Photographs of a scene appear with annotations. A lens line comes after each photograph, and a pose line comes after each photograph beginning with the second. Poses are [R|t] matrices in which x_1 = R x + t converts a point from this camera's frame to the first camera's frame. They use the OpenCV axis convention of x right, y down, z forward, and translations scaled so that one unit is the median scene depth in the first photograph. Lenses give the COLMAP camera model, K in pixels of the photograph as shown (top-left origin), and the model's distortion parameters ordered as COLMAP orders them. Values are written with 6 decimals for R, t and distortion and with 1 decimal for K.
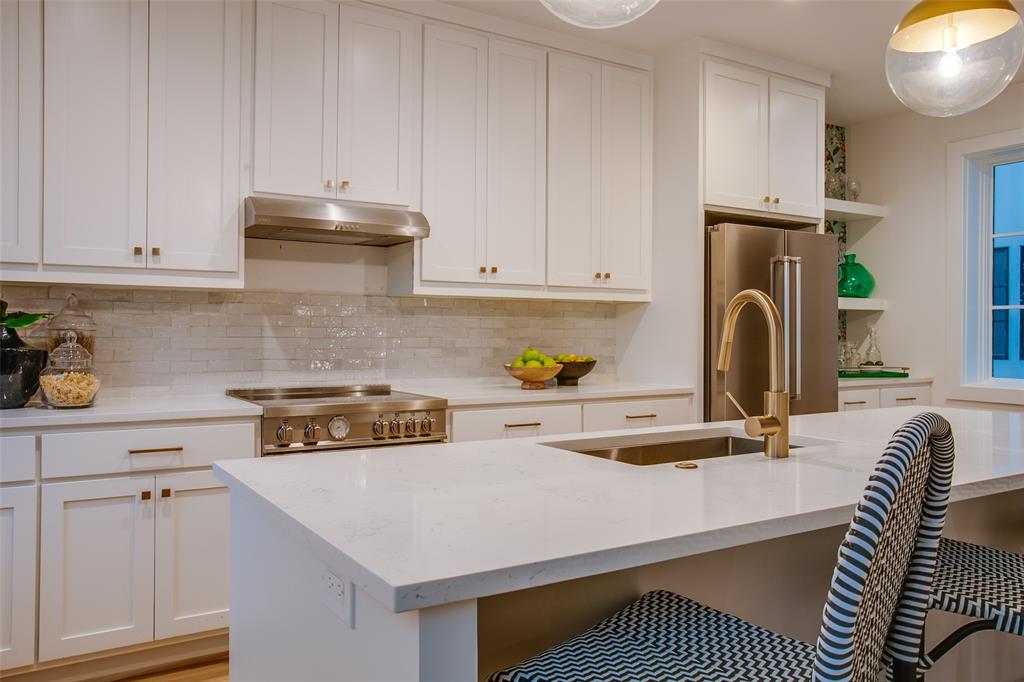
lens RADIAL K [[765.9, 0, 512.0], [0, 765.9, 341.0], [0, 0, 1]] dist [0.001536, 0.007370]
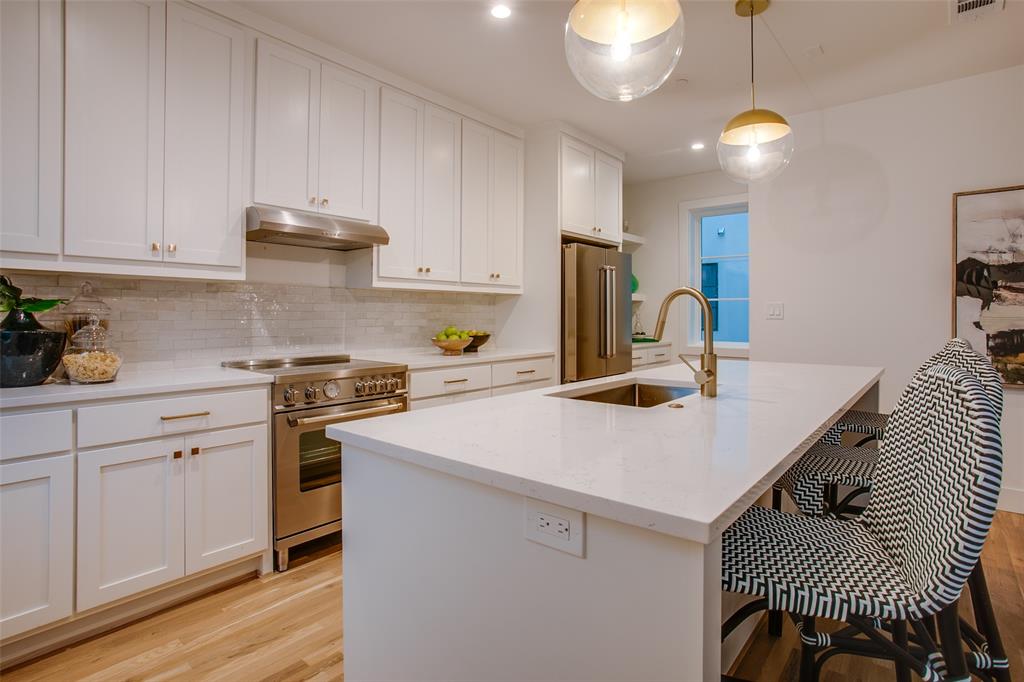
lens RADIAL K [[515.3, 0, 518.2], [0, 515.3, 316.7], [0, 0, 1]] dist [-0.000857, 0.000156]
pose [[0.950959, -0.003442, 0.309299, -0.162275], [0.005577, 0.999966, -0.006018, -0.001987], [-0.309268, 0.007448, 0.950946, 0.061557]]
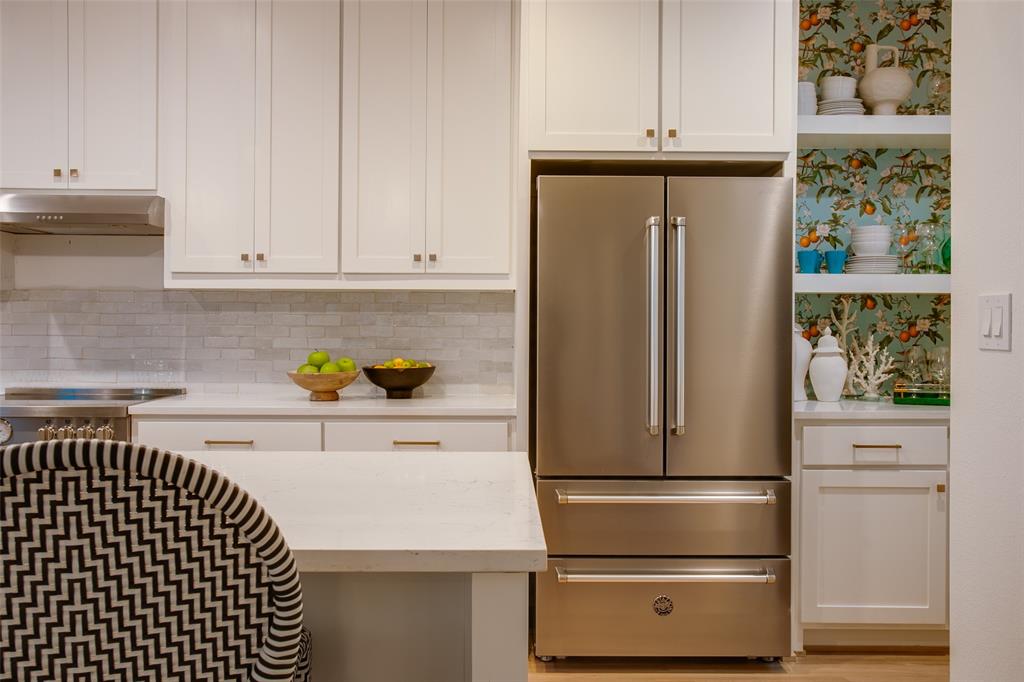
lens RADIAL K [[782.6, 0, 468.8], [0, 782.6, 320.7], [0, 0, 1]] dist [0.034726, -0.000627]
pose [[0.854394, -0.007994, -0.519564, 0.639116], [-0.006336, 0.999647, -0.025799, -0.001299], [0.519587, 0.025334, 0.854042, 0.393959]]
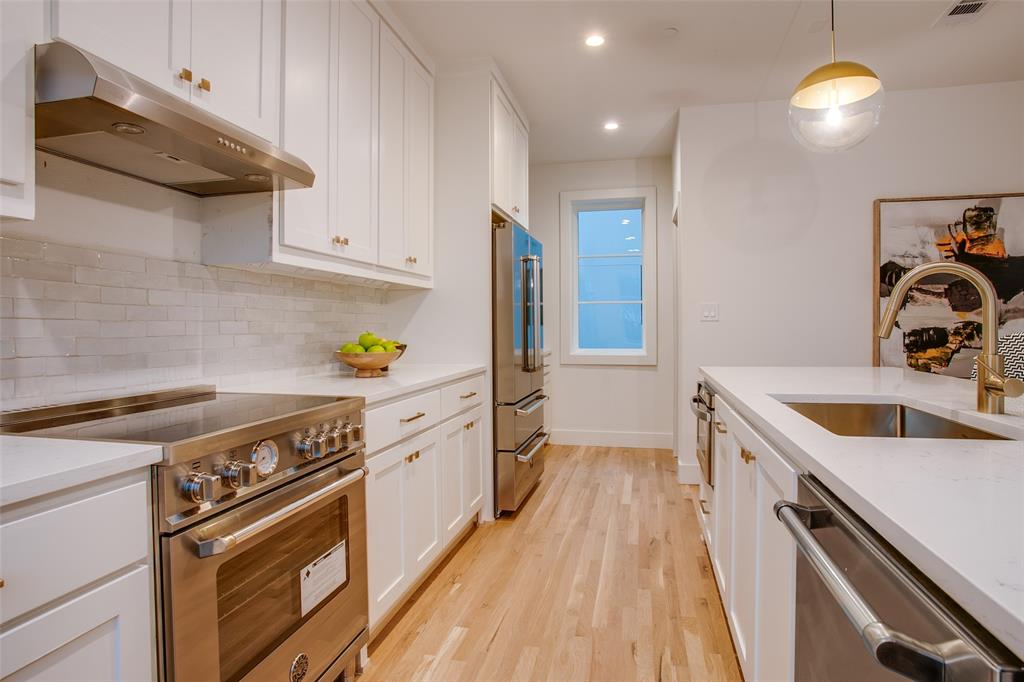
lens RADIAL K [[533.8, 0, 511.8], [0, 533.8, 331.6], [0, 0, 1]] dist [-0.032375, 0.000985]
pose [[0.719296, -0.016049, 0.694518, -0.315318], [0.015913, 0.999851, 0.006624, 0.007474], [-0.694521, 0.006287, 0.719445, 0.454055]]
